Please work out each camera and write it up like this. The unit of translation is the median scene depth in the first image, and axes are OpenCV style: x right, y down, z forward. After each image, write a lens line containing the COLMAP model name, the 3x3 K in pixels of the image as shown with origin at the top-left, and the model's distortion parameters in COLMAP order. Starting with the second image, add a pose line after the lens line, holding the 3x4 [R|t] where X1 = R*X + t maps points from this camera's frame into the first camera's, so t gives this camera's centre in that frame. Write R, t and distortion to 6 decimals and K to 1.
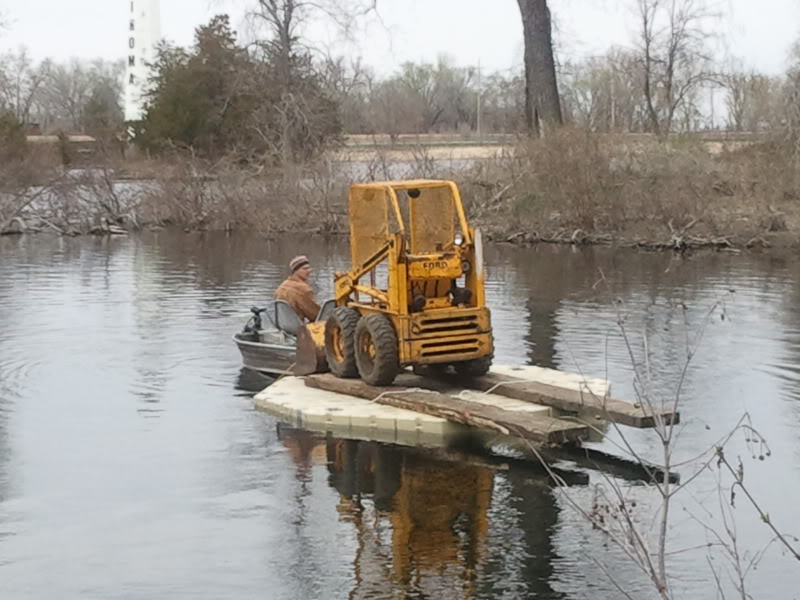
lens RADIAL K [[814.1, 0, 400.0], [0, 814.1, 300.0], [0, 0, 1]] dist [-0.014610, -0.035264]
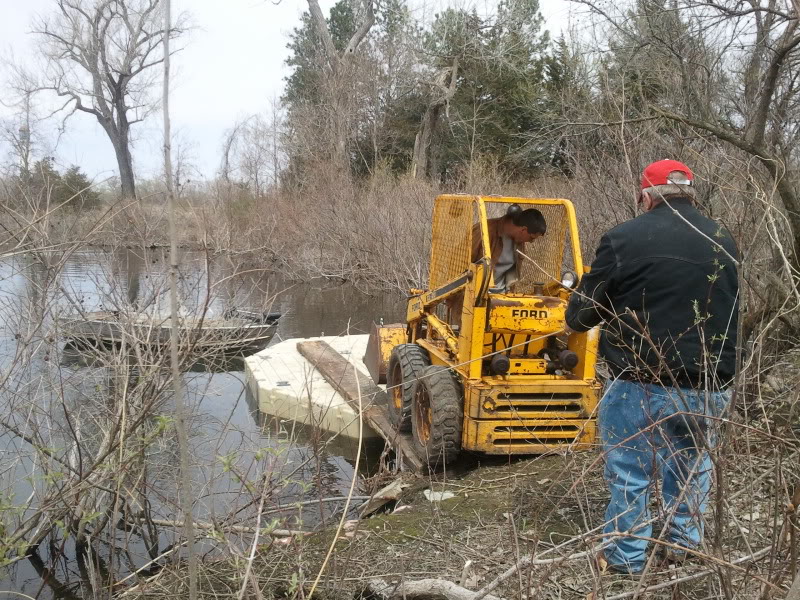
lens RADIAL K [[814.1, 0, 400.0], [0, 814.1, 300.0], [0, 0, 1]] dist [-0.014610, -0.035264]
pose [[0.984448, 0.124403, -0.124043, 0.019234], [-0.123030, 0.992227, 0.018702, -0.054327], [0.125405, -0.003150, 0.992101, 0.301298]]
